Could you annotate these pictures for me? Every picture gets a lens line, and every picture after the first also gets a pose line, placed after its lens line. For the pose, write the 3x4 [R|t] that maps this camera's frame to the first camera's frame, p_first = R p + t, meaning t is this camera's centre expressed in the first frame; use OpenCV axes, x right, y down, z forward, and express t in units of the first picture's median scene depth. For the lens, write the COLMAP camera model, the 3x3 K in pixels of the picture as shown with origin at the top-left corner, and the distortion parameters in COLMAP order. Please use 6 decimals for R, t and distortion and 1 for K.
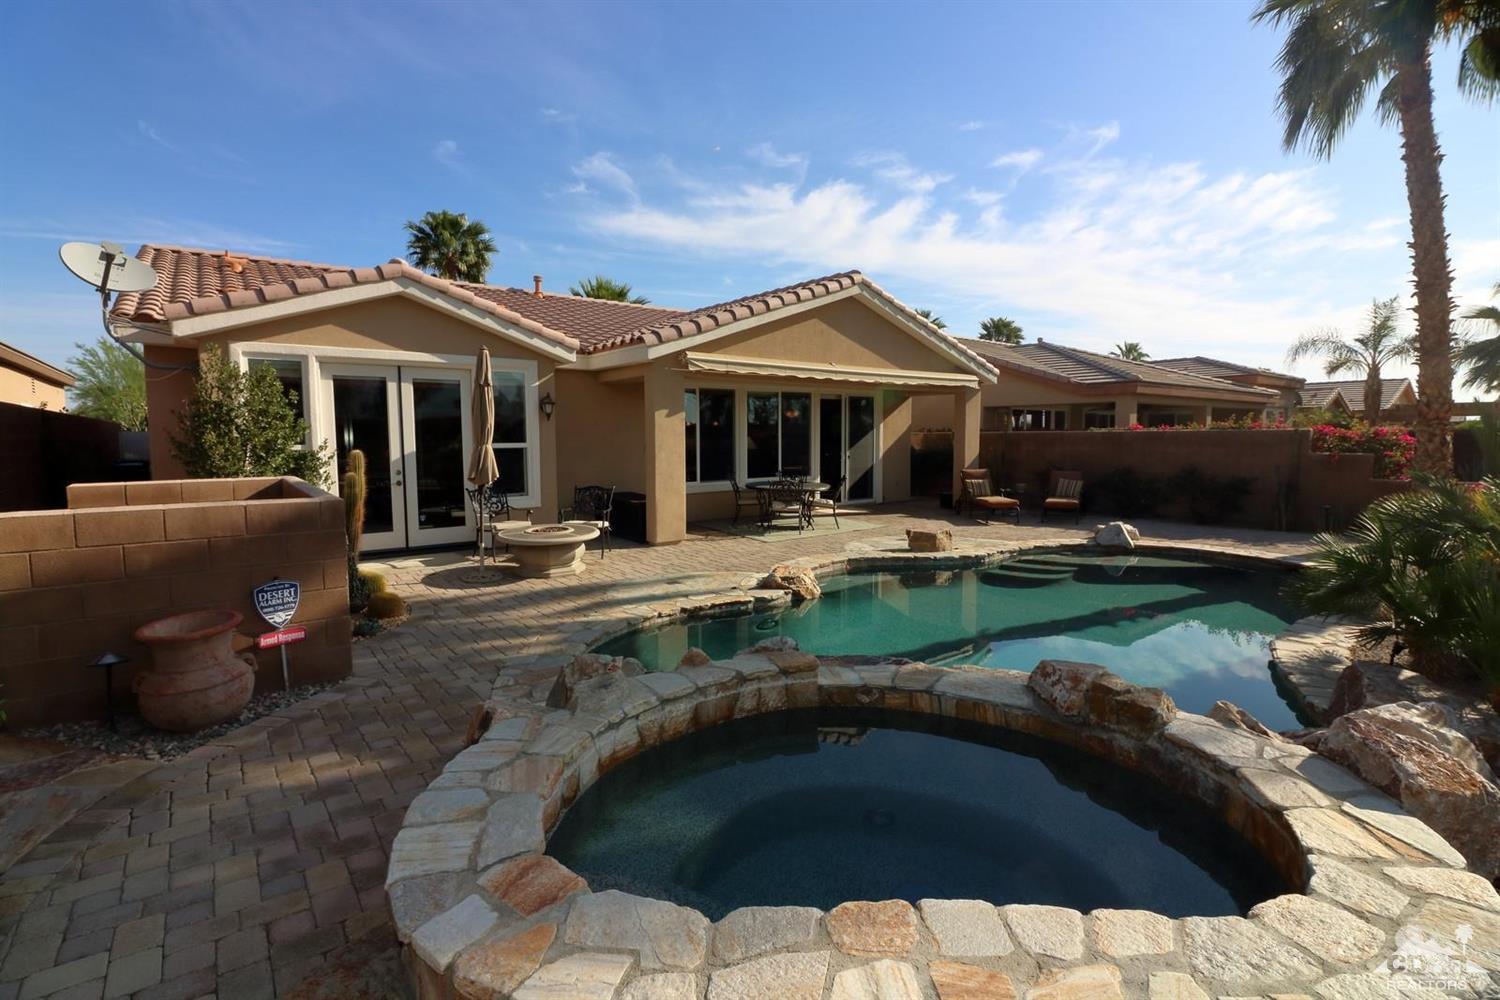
lens RADIAL K [[695.6, 0, 759.9], [0, 695.6, 488.5], [0, 0, 1]] dist [-0.010636, -0.006733]
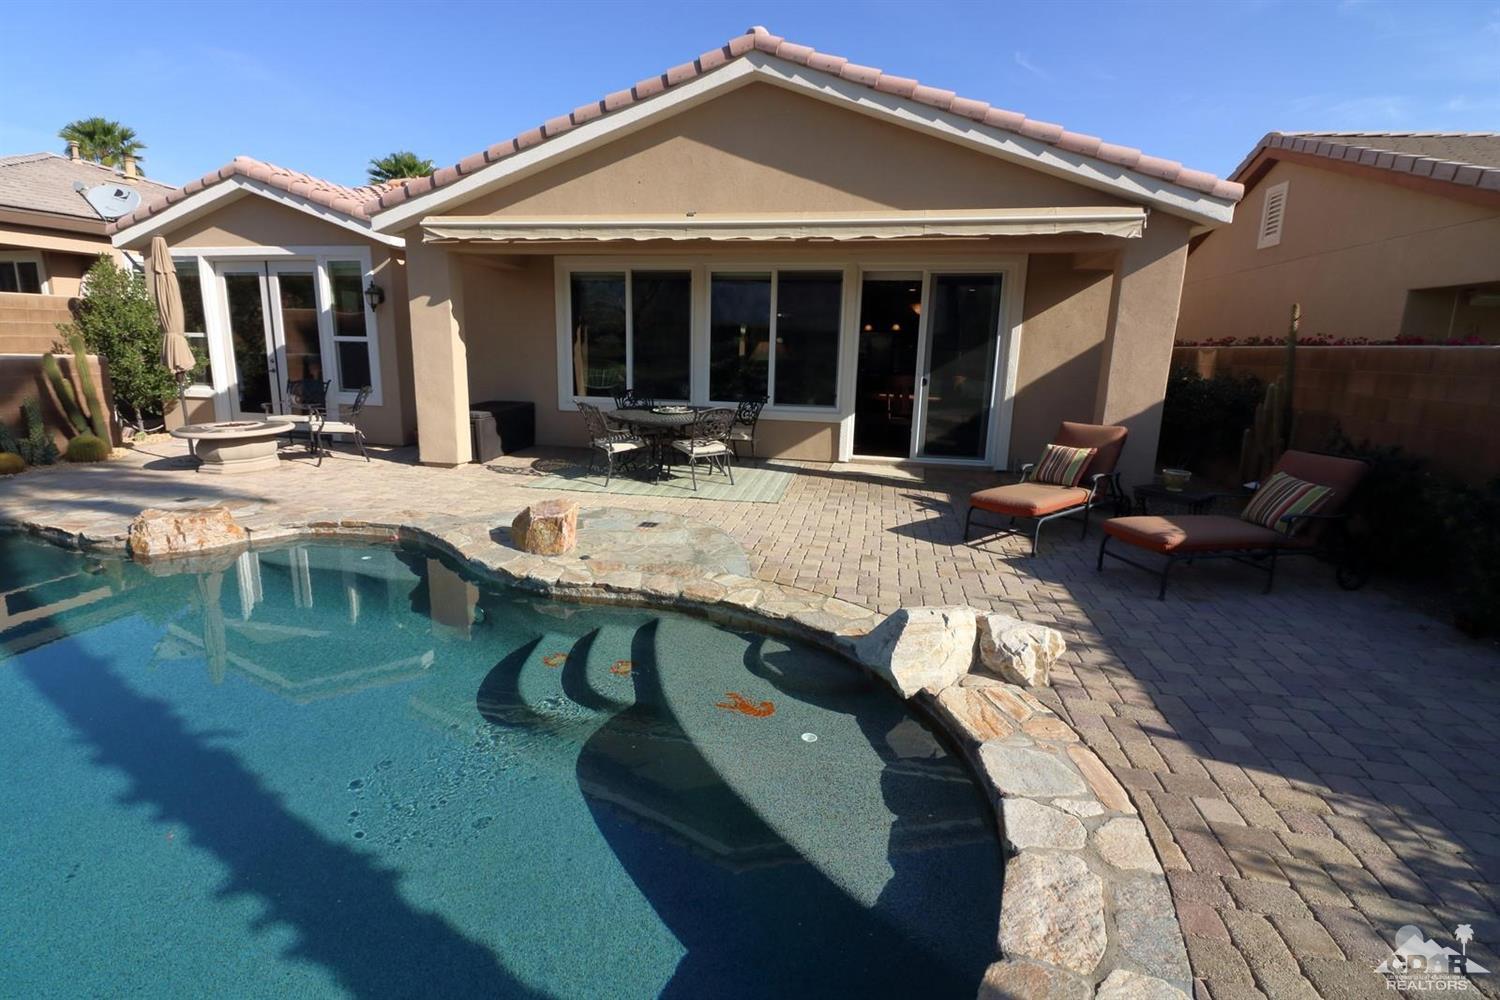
lens RADIAL K [[696.3, 0, 750.0], [0, 696.3, 498.5], [0, 0, 1]] dist [-0.011677, -0.004696]
pose [[0.635995, 0.186357, -0.748853, 0.740857], [-0.085836, 0.981465, 0.171345, -0.055125], [0.766904, -0.044696, 0.640203, 0.773281]]
